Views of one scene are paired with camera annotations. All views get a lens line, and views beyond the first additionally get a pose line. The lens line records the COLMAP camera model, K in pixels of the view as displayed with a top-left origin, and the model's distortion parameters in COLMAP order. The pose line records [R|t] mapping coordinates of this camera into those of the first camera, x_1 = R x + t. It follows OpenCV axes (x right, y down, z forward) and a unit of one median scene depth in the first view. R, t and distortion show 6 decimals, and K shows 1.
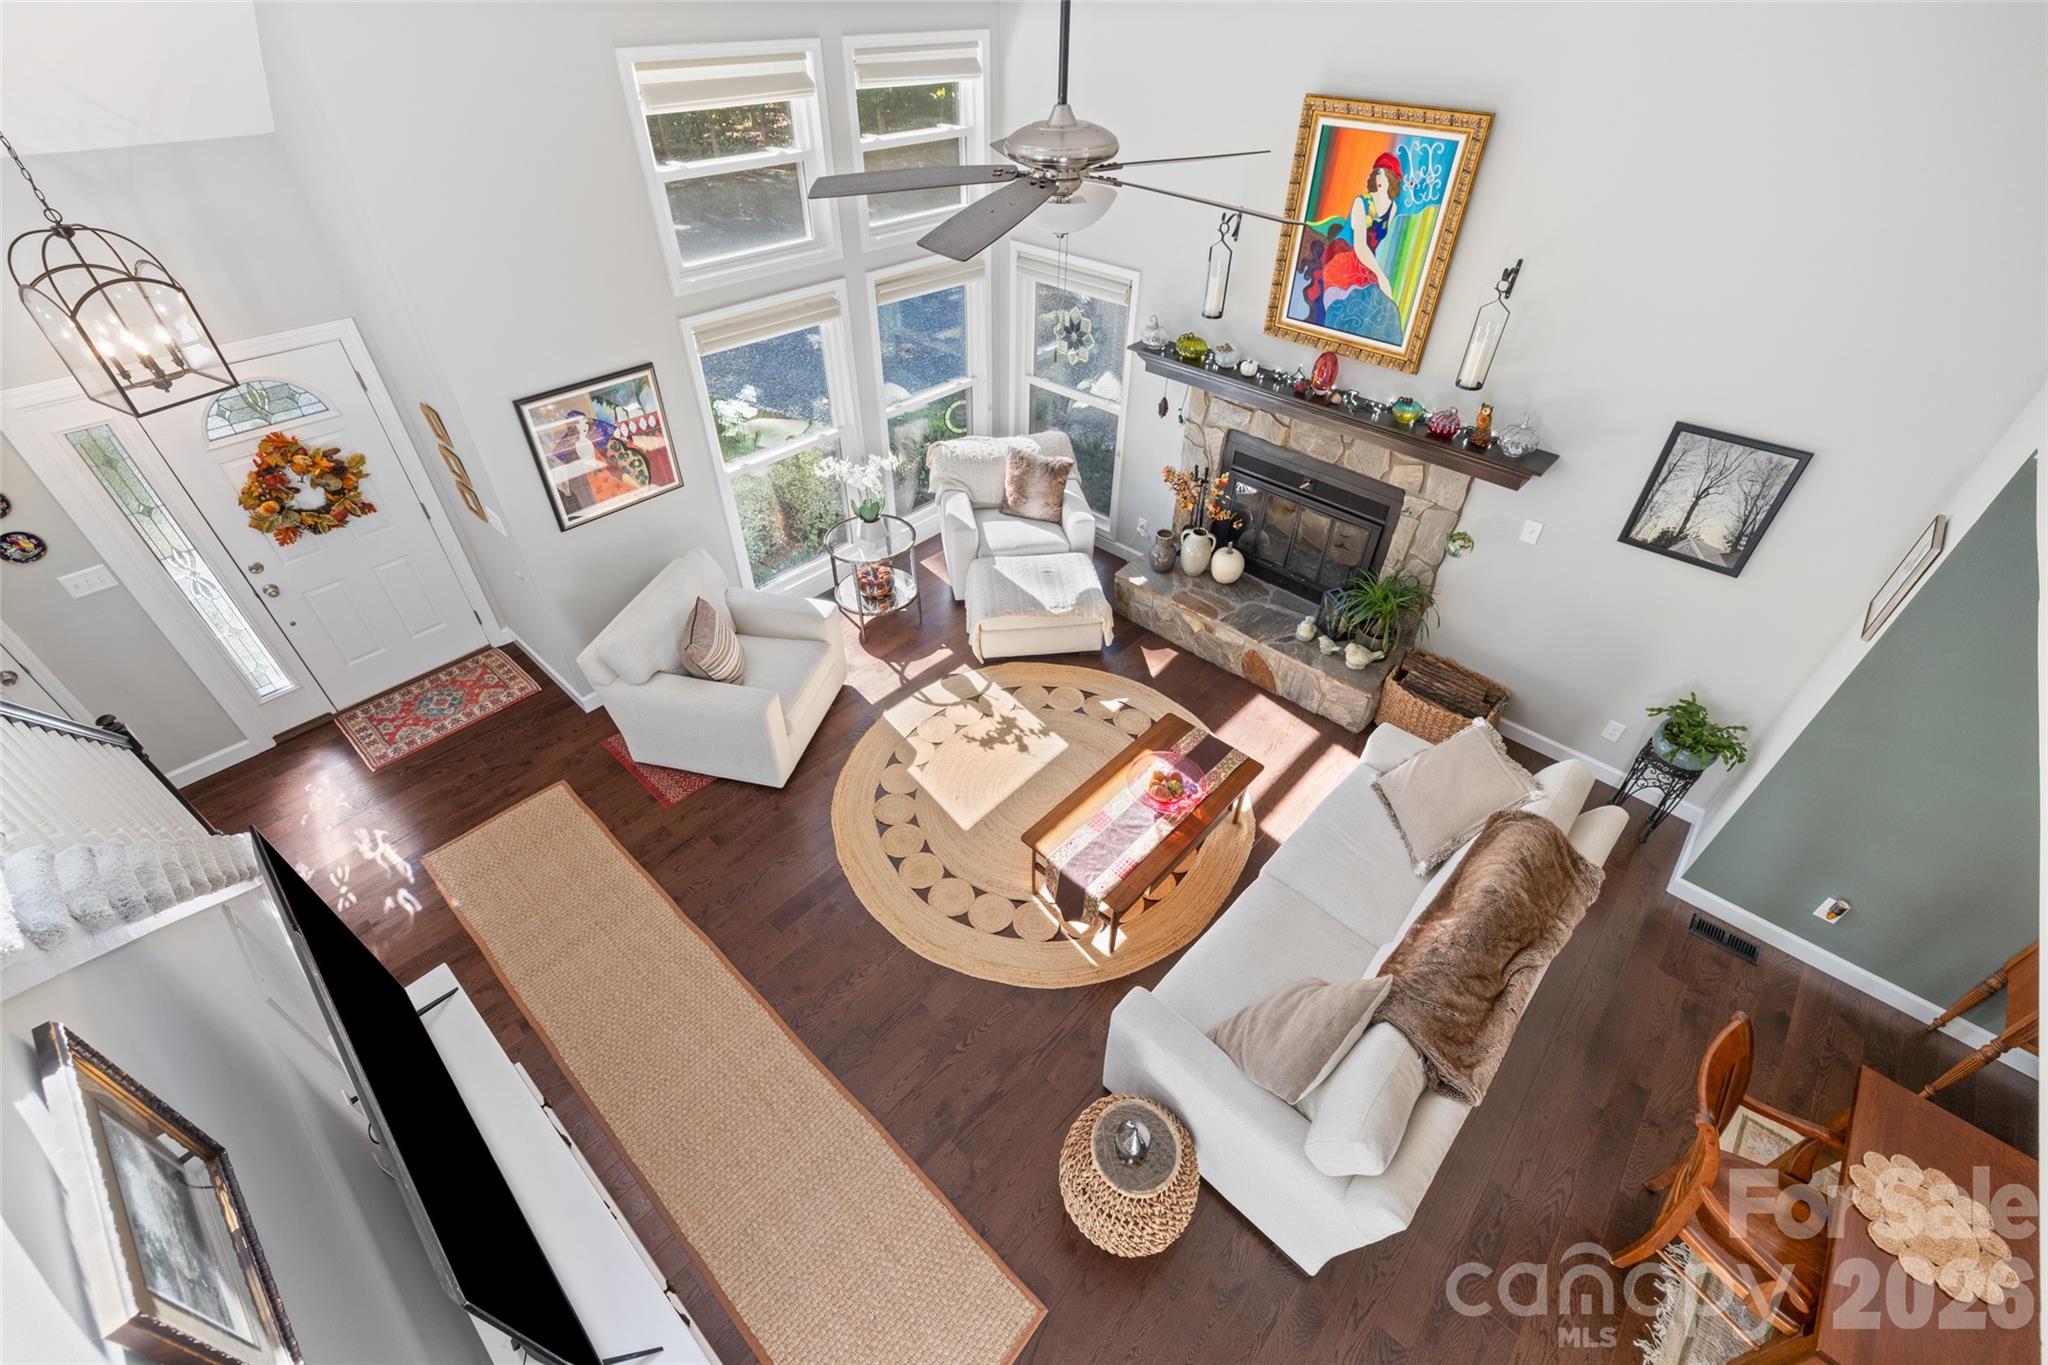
lens RADIAL K [[866.5, 0, 1011.2], [0, 866.5, 676.4], [0, 0, 1]] dist [0.002382, 0.001579]
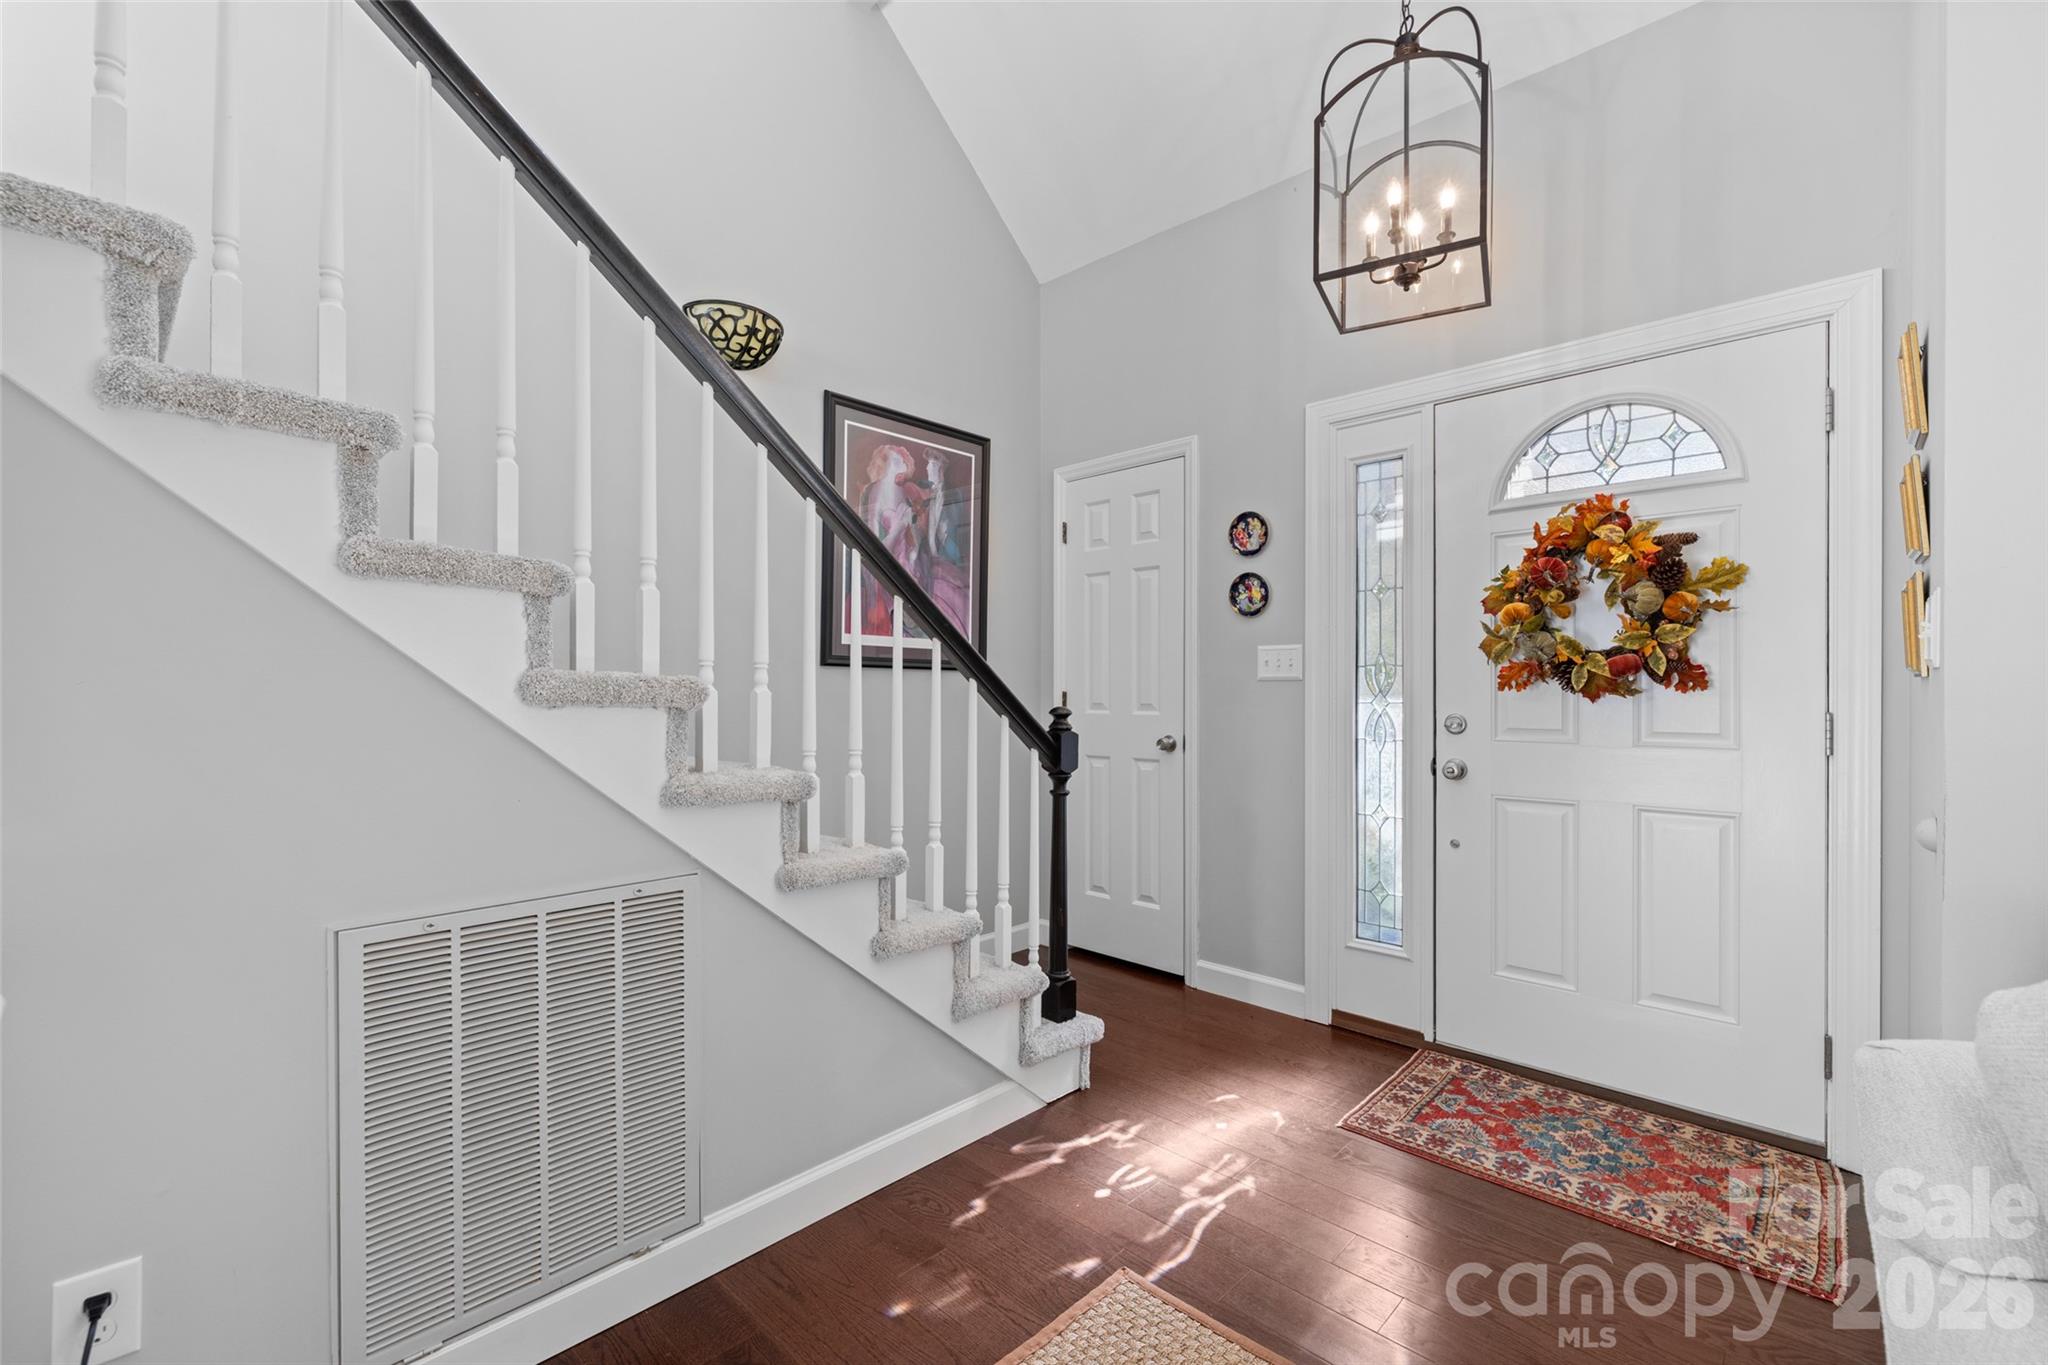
lens RADIAL K [[866.5, 0, 1033.6], [0, 866.5, 702.7], [0, 0, 1]] dist [0.002382, 0.001579]
pose [[-0.007662, 0.008881, -0.999931, -0.284766], [-0.643357, 0.765476, 0.011728, 0.036966], [0.765528, 0.643403, -0.000151, 0.761663]]
